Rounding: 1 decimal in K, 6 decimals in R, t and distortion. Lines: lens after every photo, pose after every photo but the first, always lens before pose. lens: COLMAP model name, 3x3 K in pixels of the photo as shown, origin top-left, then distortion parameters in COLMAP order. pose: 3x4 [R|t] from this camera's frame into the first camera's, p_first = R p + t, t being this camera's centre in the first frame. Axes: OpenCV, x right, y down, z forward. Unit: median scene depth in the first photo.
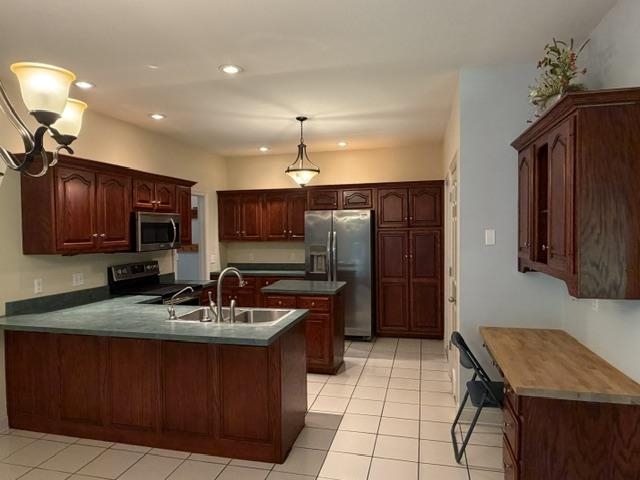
lens RADIAL K [[418.5, 0, 320.0], [0, 418.5, 240.0], [0, 0, 1]] dist [-0.000574, -0.001548]
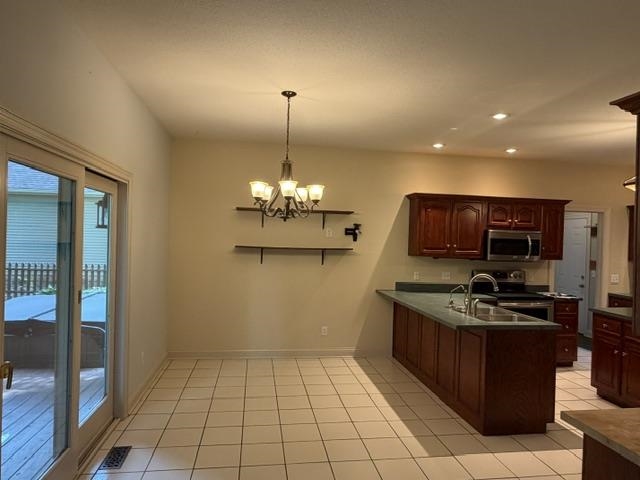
lens RADIAL K [[418.5, 0, 320.0], [0, 418.5, 240.0], [0, 0, 1]] dist [-0.000574, -0.001548]
pose [[0.385617, 0.027725, -0.922242, 0.506998], [-0.058383, 0.998279, 0.005599, -0.010942], [0.920810, 0.051684, 0.386572, 0.032195]]
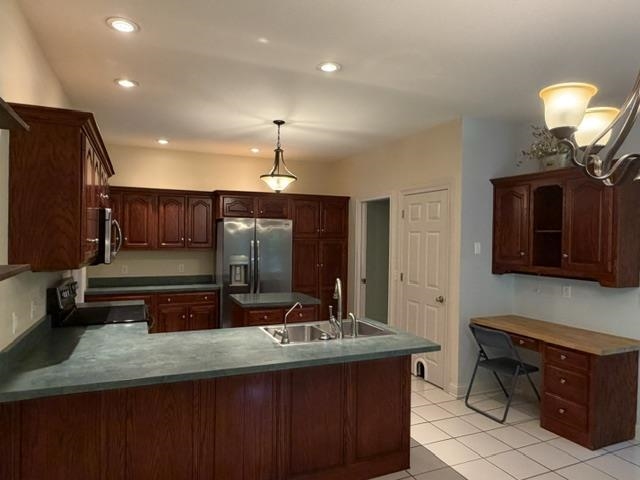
lens RADIAL K [[420.0, 0, 320.0], [0, 420.0, 240.0], [0, 0, 1]] dist [-0.005955, -0.001258]
pose [[0.794827, 0.020805, 0.606480, -0.544459], [-0.006162, 0.999637, -0.026216, 0.002942], [-0.606805, 0.017100, 0.794667, 0.186817]]
